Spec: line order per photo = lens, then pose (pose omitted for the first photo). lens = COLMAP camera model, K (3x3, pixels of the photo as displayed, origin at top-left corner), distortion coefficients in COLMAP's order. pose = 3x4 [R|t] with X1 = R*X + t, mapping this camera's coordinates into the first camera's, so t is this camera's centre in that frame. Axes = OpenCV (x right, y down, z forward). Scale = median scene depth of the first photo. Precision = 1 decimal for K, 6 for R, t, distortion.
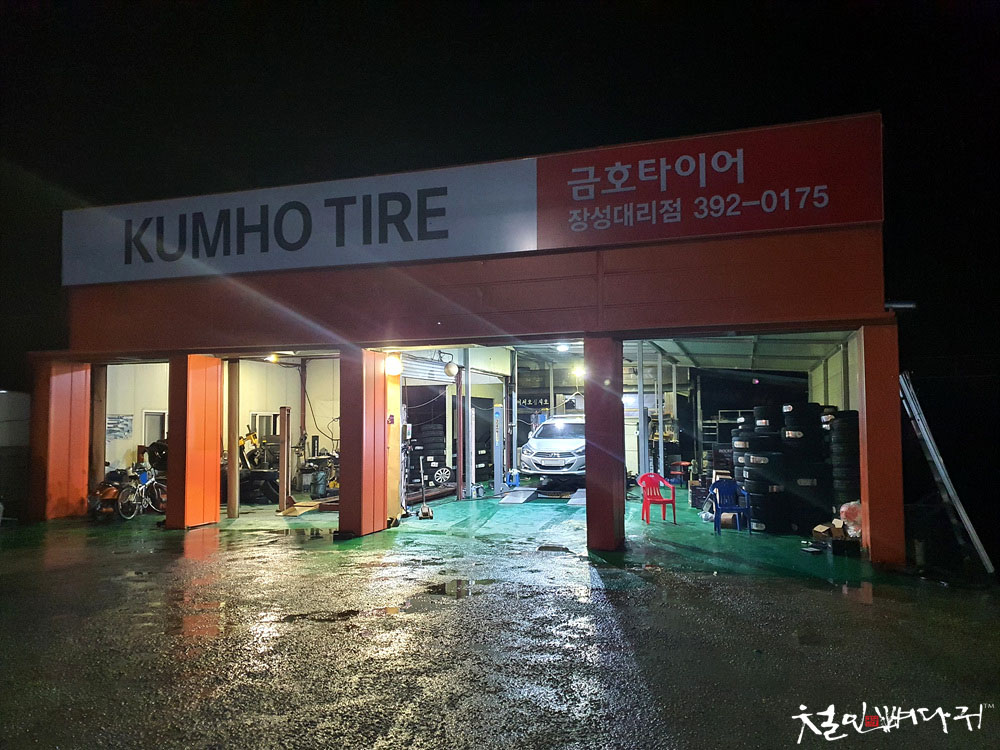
lens RADIAL K [[779.4, 0, 487.9], [0, 779.4, 391.8], [0, 0, 1]] dist [0.091640, -0.146526]
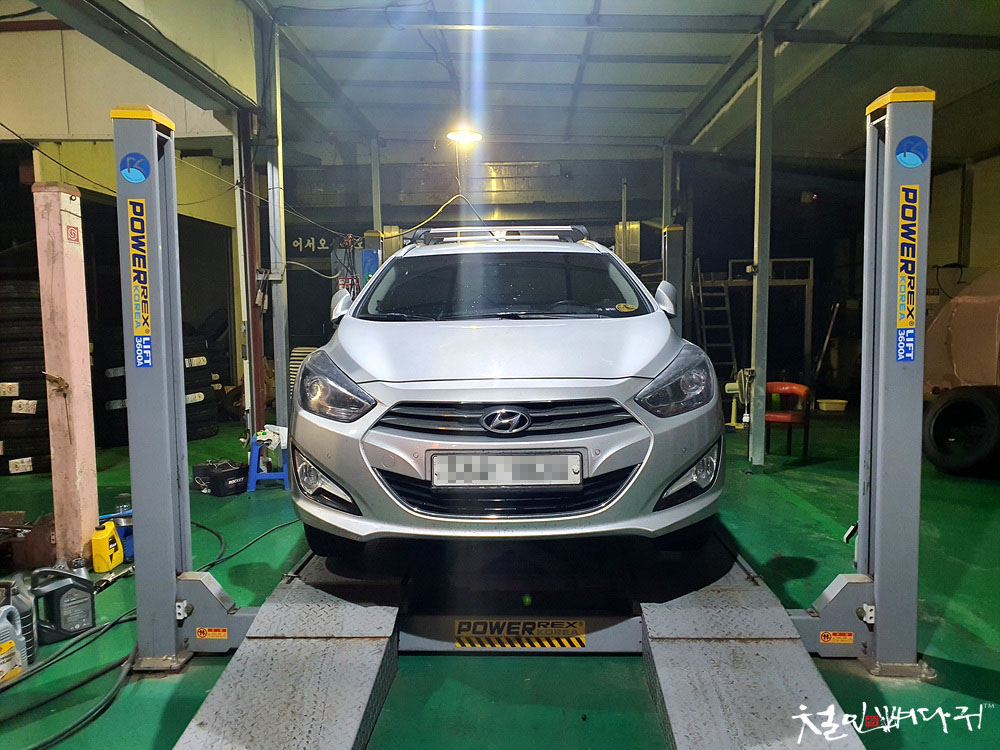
lens RADIAL K [[779.4, 0, 487.9], [0, 779.4, 391.8], [0, 0, 1]] dist [0.091640, -0.146526]
pose [[0.964800, -0.034041, 0.260773, 0.035757], [-0.003473, 0.989852, 0.142063, 0.047606], [-0.262963, -0.137968, 0.954890, 0.764972]]
